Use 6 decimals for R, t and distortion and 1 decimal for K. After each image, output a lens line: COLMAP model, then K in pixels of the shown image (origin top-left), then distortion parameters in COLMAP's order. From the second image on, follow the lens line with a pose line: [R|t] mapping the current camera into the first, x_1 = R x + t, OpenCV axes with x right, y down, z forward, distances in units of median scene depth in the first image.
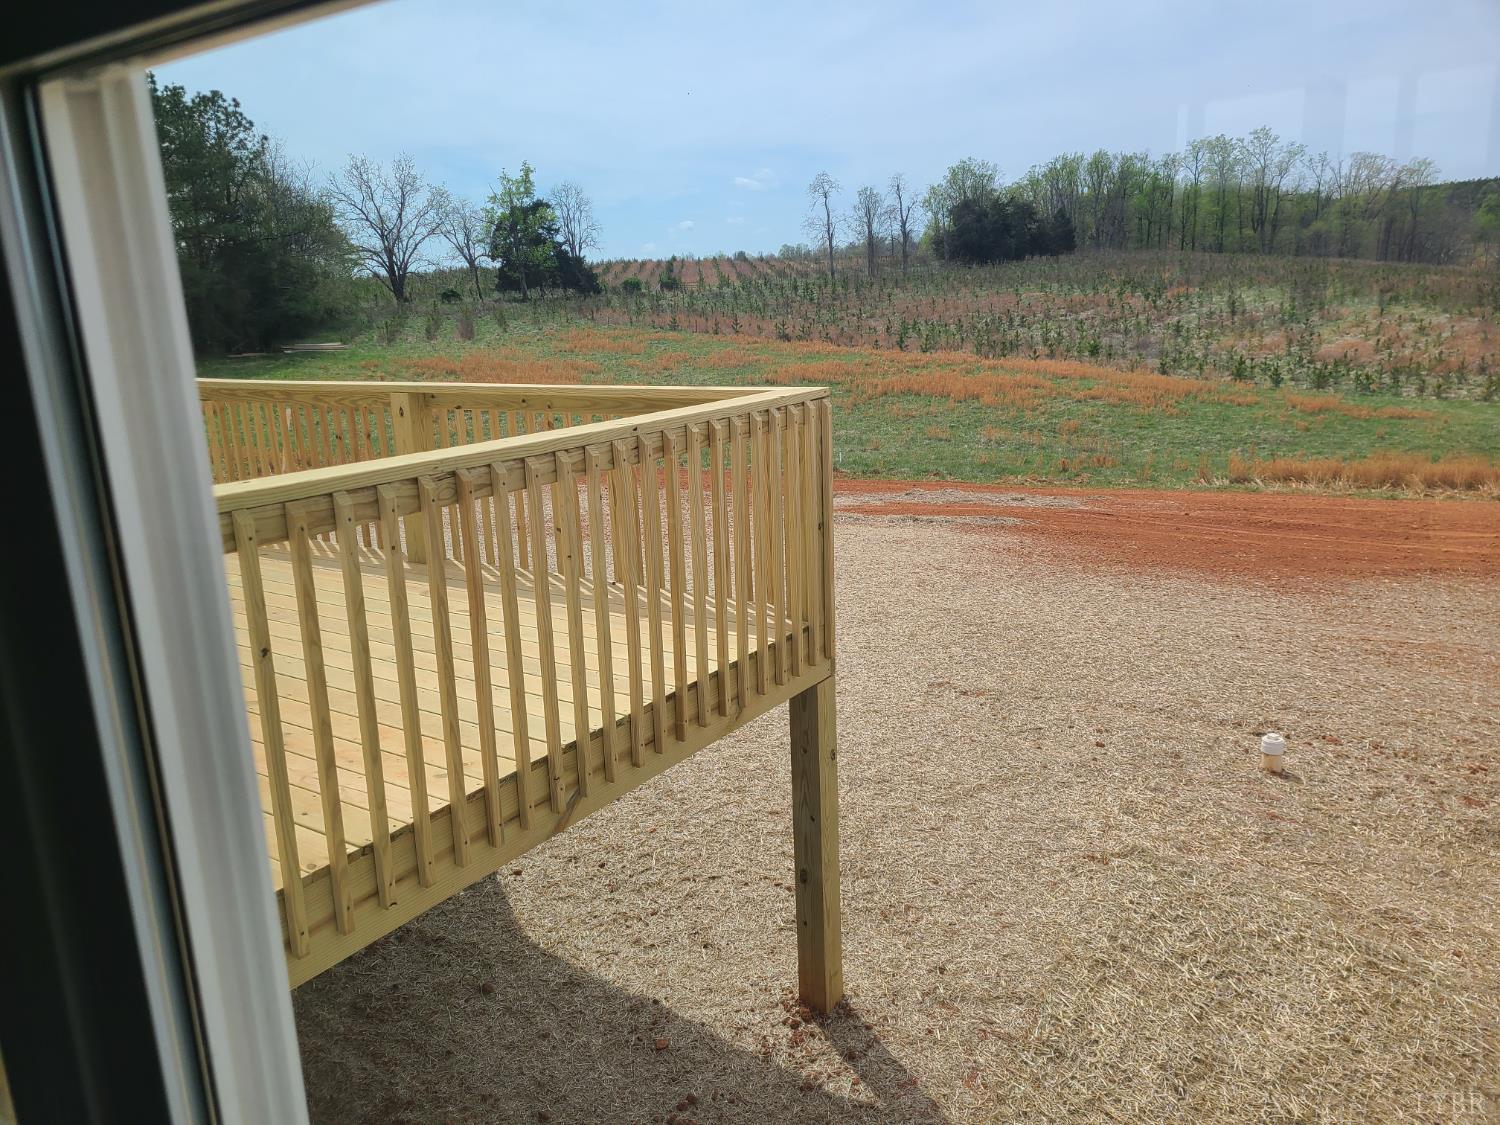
lens RADIAL K [[1112.9, 0, 711.6], [0, 1112.9, 564.2], [0, 0, 1]] dist [0.006745, -0.005247]
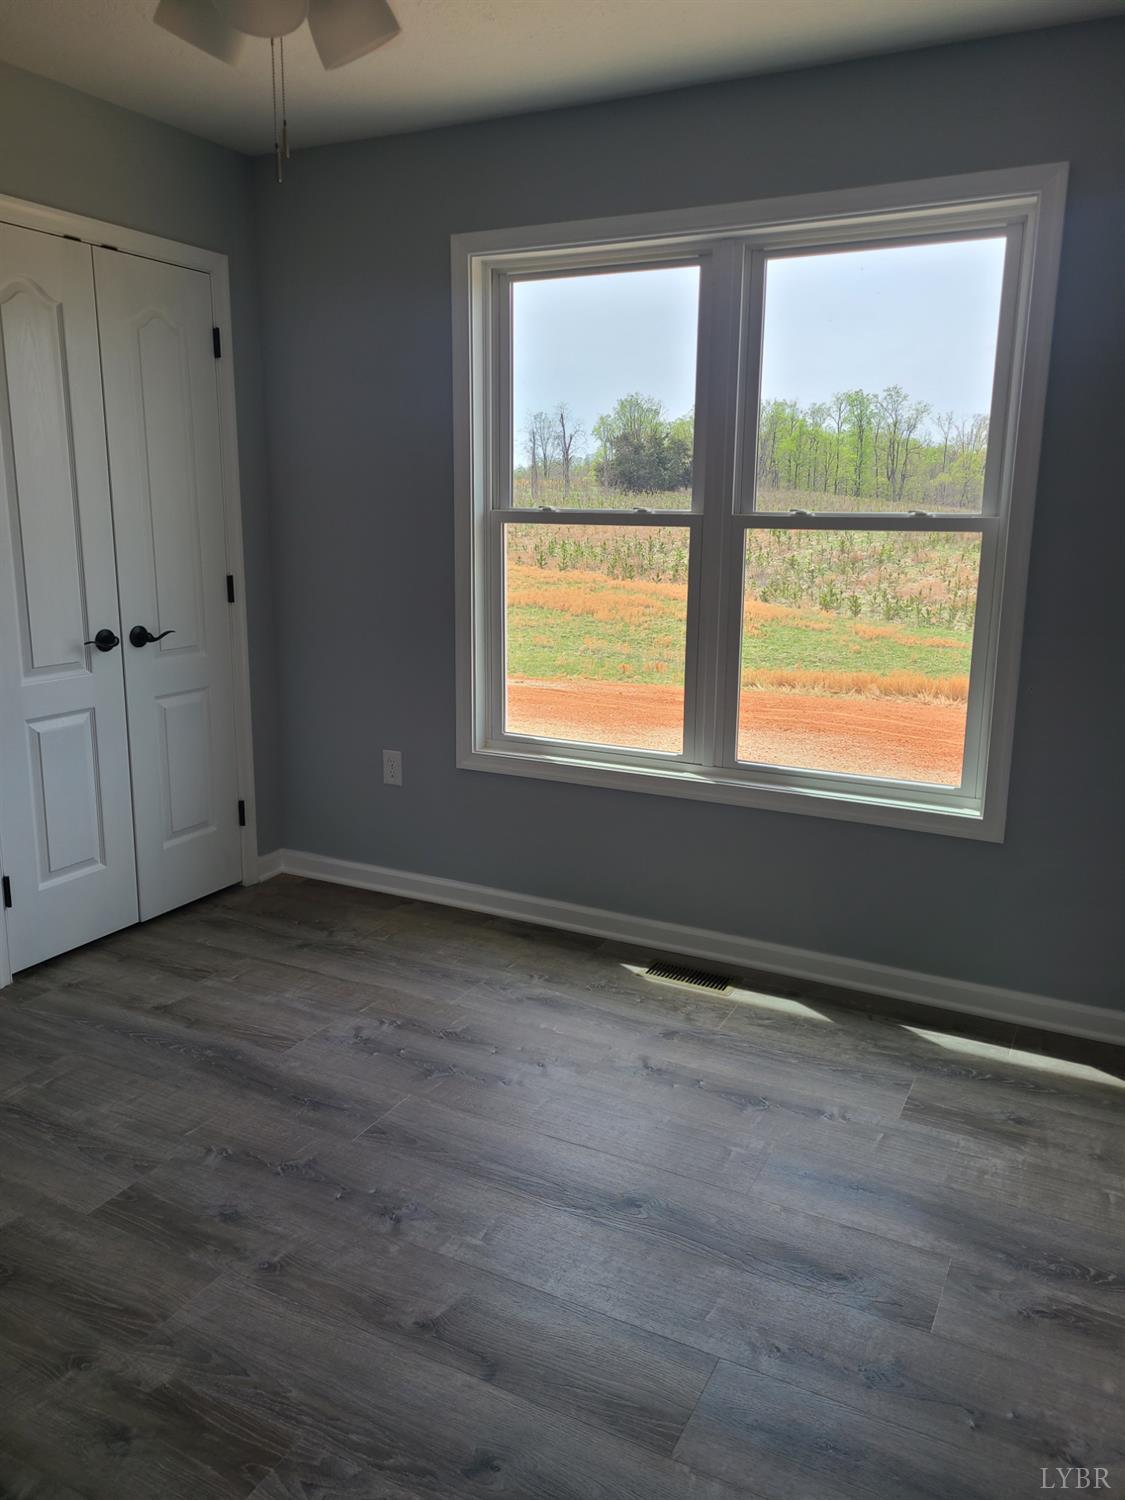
lens RADIAL K [[1112.9, 0, 562.5], [0, 1112.9, 750.0], [0, 0, 1]] dist [0.006745, -0.005247]
pose [[0.988450, 0.030011, 0.148546, 0.019802], [-0.026349, 0.999300, -0.026555, 0.008030], [-0.149239, 0.022334, 0.988549, -0.042279]]
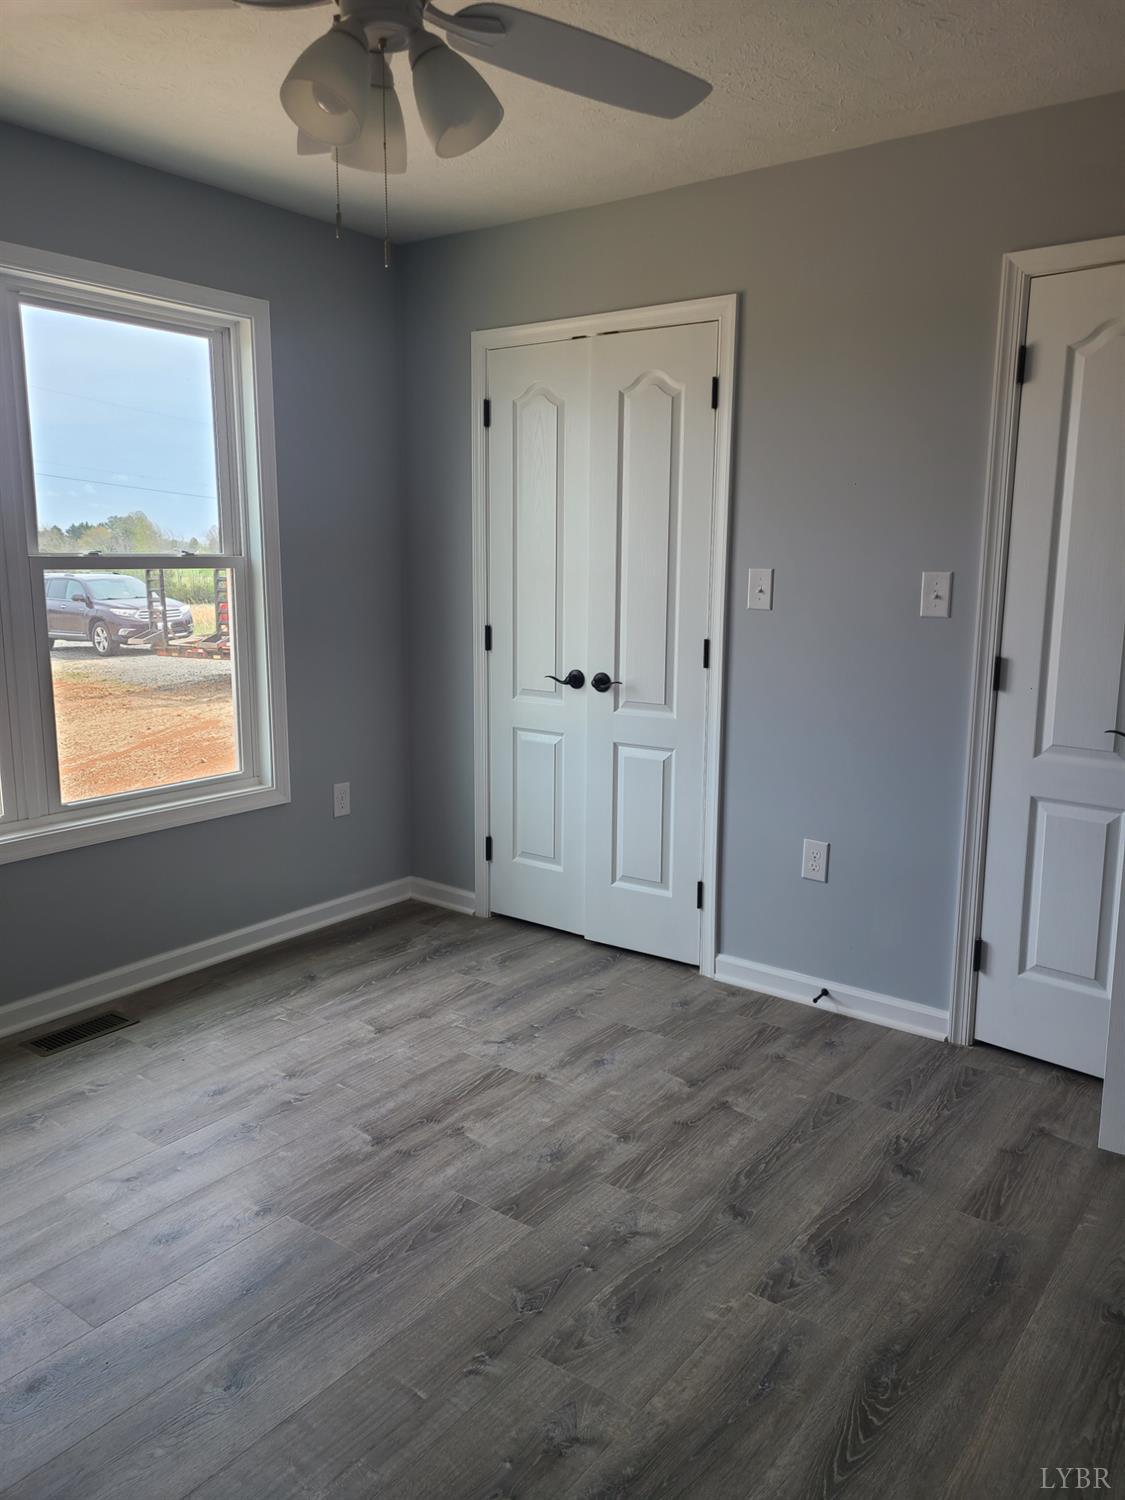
lens RADIAL K [[1136.6, 0, 598.2], [0, 1136.6, 748.7], [0, 0, 1]] dist [-0.003426, -0.005745]
pose [[-0.017790, -0.121353, 0.992450, -0.656162], [0.225120, 0.966633, 0.122232, -0.074155], [-0.974169, 0.225595, 0.010122, 0.429307]]
